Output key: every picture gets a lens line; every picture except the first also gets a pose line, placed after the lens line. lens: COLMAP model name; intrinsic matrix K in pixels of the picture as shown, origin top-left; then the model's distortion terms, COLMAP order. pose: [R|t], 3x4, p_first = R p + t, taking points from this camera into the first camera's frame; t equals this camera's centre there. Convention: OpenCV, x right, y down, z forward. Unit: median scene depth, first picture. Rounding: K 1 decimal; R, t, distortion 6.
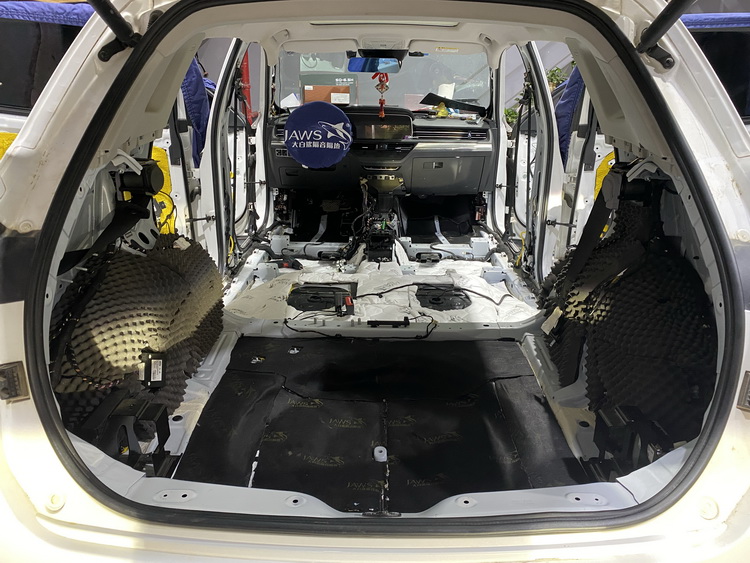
lens RADIAL K [[564.8, 0, 376.6], [0, 564.8, 284.6], [0, 0, 1]] dist [0.004336, -0.006887]
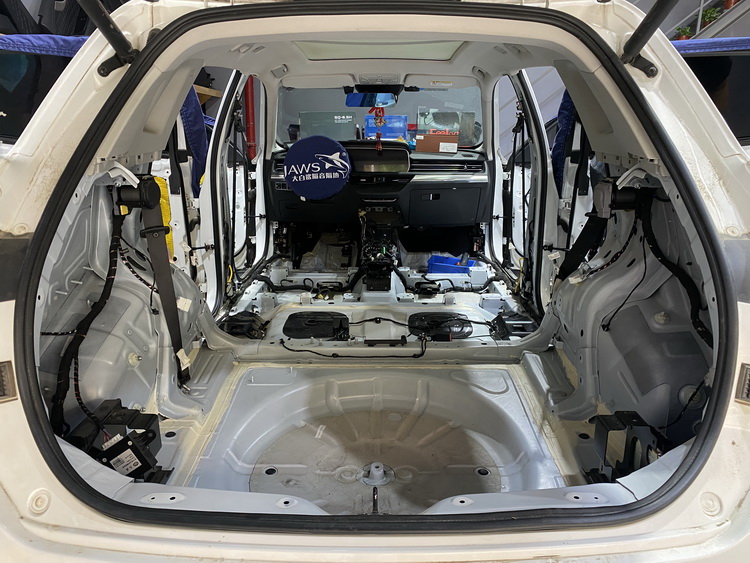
lens RADIAL K [[564.8, 0, 376.6], [0, 564.8, 284.6], [0, 0, 1]] dist [0.004336, -0.006887]
pose [[0.999943, -0.010390, -0.002363, 0.005965], [0.010188, 0.997232, -0.073652, 0.026742], [0.003122, 0.073624, 0.997281, 0.000787]]
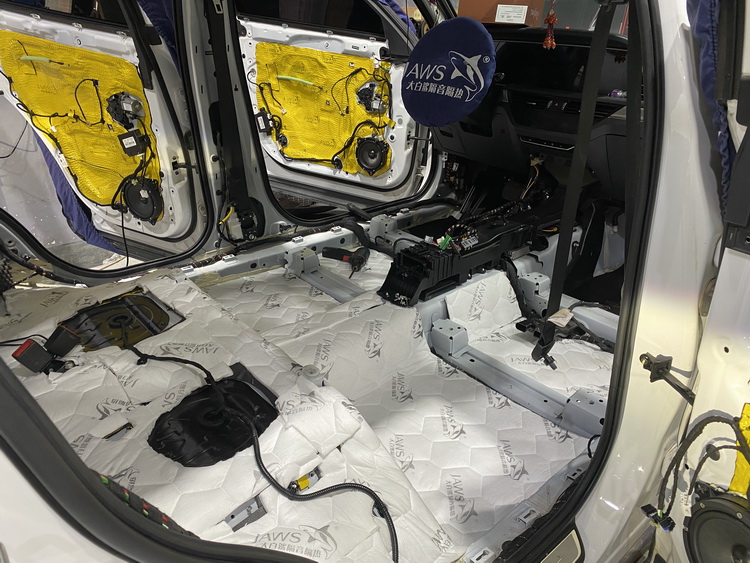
lens RADIAL K [[564.8, 0, 376.6], [0, 564.8, 284.6], [0, 0, 1]] dist [0.004336, -0.006887]
pose [[0.670900, 0.321316, -0.668318, 0.424484], [-0.268798, 0.945329, 0.184663, -0.178109], [0.691115, 0.055752, 0.720591, 0.654926]]
